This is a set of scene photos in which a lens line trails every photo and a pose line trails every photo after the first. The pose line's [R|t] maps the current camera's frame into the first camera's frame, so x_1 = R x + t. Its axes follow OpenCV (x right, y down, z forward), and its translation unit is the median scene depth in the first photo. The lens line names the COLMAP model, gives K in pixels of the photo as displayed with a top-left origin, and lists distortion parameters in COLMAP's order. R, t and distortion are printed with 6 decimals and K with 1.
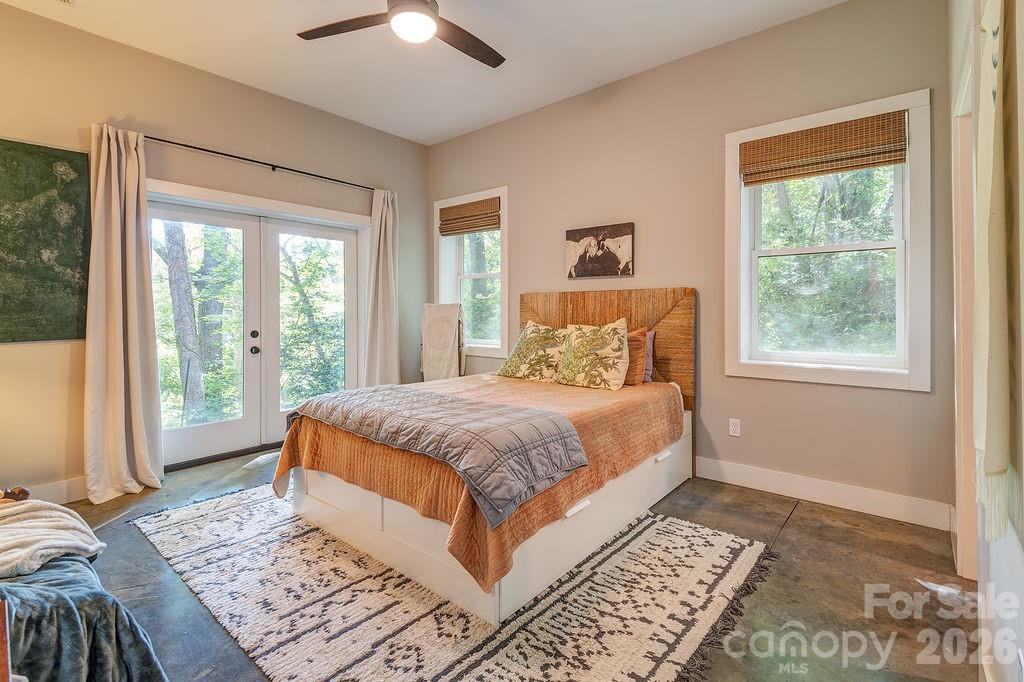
lens RADIAL K [[486.9, 0, 507.9], [0, 486.9, 313.0], [0, 0, 1]] dist [0.013390, -0.000463]
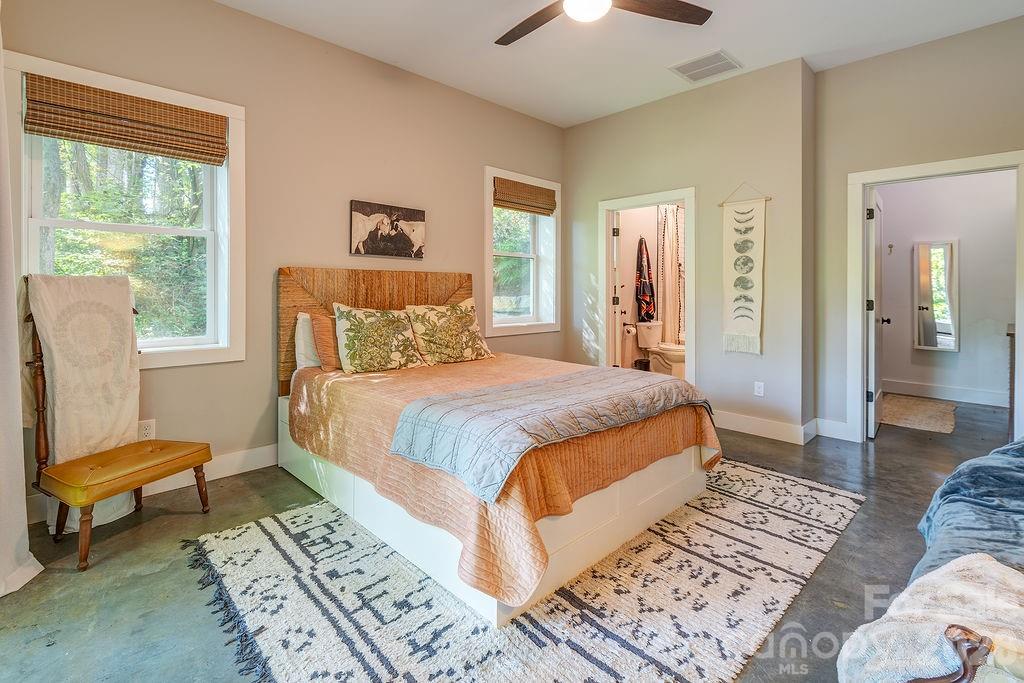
lens RADIAL K [[464.8, 0, 509.3], [0, 464.8, 288.3], [0, 0, 1]] dist [0.019396, 0.000048]
pose [[0.101907, 0.009841, 0.994745, -0.773349], [0.003530, 0.999941, -0.010254, 0.000275], [-0.994788, 0.004556, 0.101866, 0.710788]]
